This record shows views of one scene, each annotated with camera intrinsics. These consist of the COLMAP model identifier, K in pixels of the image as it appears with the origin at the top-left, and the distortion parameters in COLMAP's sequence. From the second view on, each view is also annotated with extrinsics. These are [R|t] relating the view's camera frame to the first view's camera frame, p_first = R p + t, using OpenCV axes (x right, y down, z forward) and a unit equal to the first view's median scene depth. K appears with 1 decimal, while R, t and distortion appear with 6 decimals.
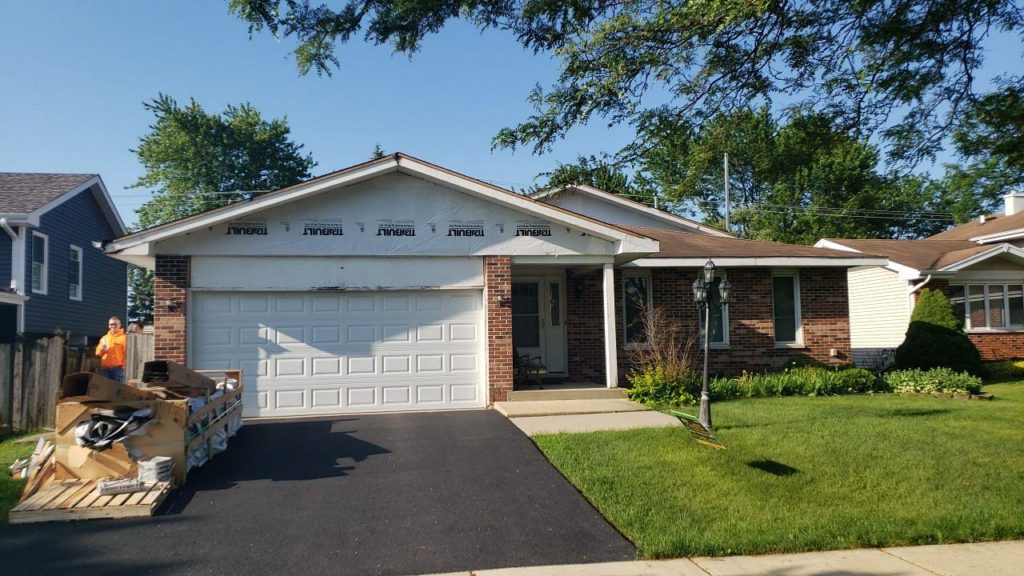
lens RADIAL K [[859.1, 0, 510.2], [0, 859.1, 284.4], [0, 0, 1]] dist [0.064711, 0.004943]
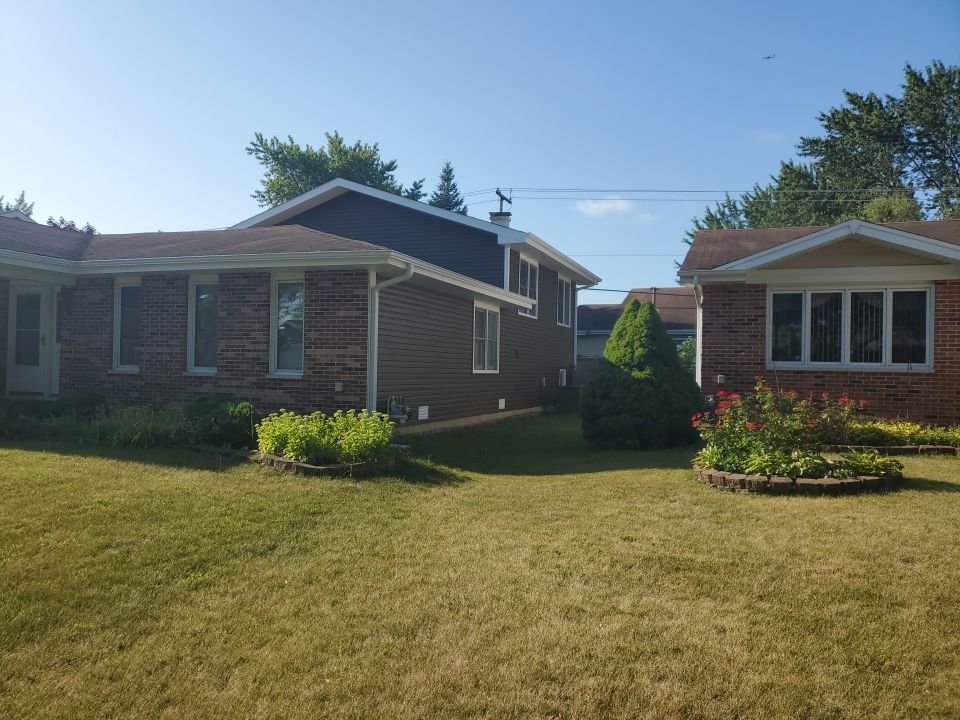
lens RADIAL K [[824.3, 0, 477.3], [0, 824.3, 358.3], [0, 0, 1]] dist [0.060152, -0.000624]
pose [[0.835502, 0.027376, -0.548806, 0.856723], [0.002493, 0.998559, 0.053606, 0.018378], [0.549482, -0.046156, 0.834229, 0.498428]]
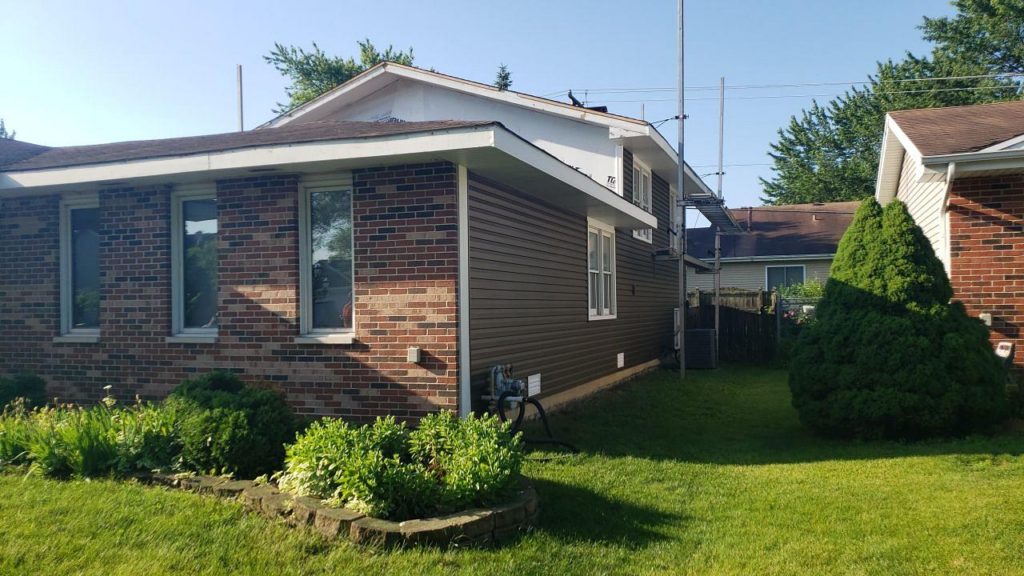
lens RADIAL K [[859.1, 0, 514.6], [0, 859.1, 288.4], [0, 0, 1]] dist [0.064711, 0.004943]
pose [[0.835182, -0.004327, -0.549957, 0.667334], [0.035328, 0.998326, 0.045795, 0.026229], [0.548838, -0.057676, 0.833937, 0.672042]]
